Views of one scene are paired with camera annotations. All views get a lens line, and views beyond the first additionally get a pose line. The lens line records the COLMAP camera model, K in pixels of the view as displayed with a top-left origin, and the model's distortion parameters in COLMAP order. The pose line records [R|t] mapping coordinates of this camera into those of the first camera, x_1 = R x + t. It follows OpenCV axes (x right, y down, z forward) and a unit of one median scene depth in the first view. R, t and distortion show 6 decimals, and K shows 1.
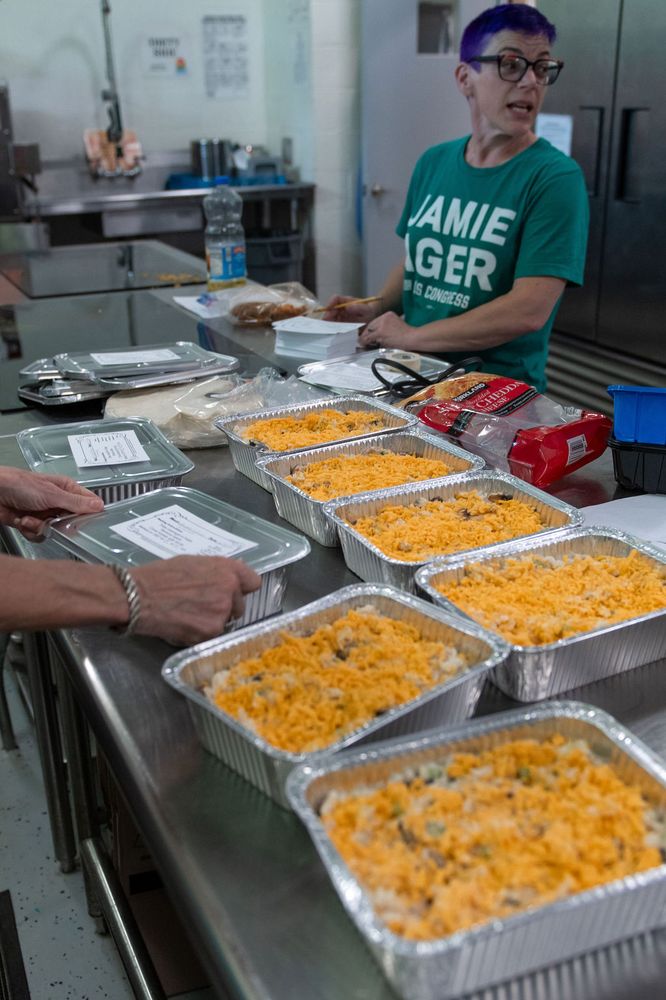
lens RADIAL K [[1029.4, 0, 333.0], [0, 1029.4, 500.0], [0, 0, 1]] dist [-0.014350, 0.024161]
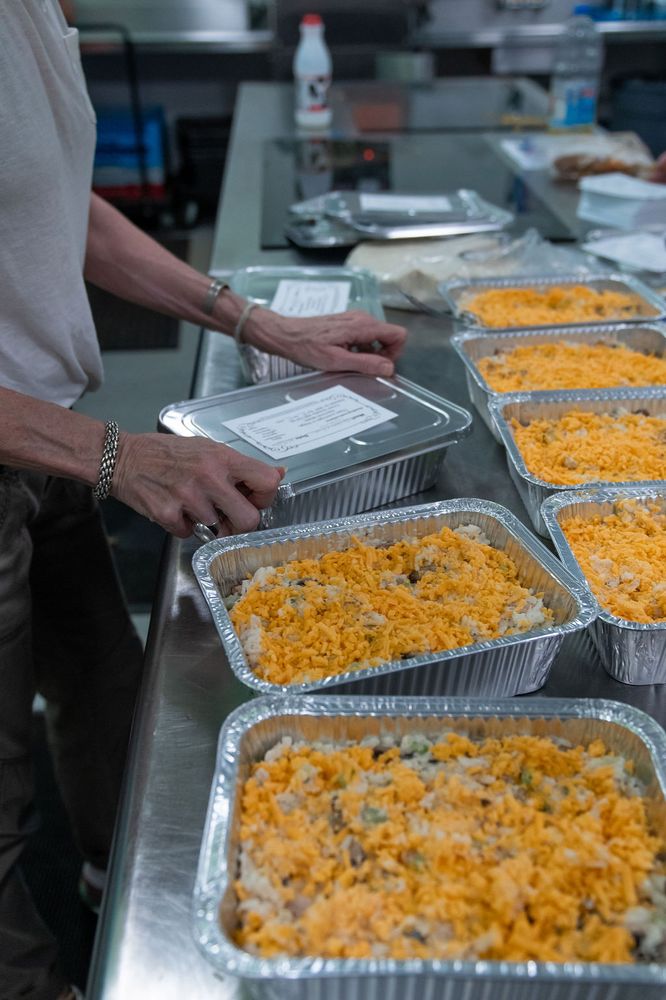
lens RADIAL K [[1029.4, 0, 333.0], [0, 1029.4, 500.0], [0, 0, 1]] dist [-0.014350, 0.024161]
pose [[0.919924, 0.194381, -0.340523, 0.182972], [-0.145420, 0.975668, 0.164087, -0.034271], [0.364133, -0.101429, 0.925807, 0.155123]]
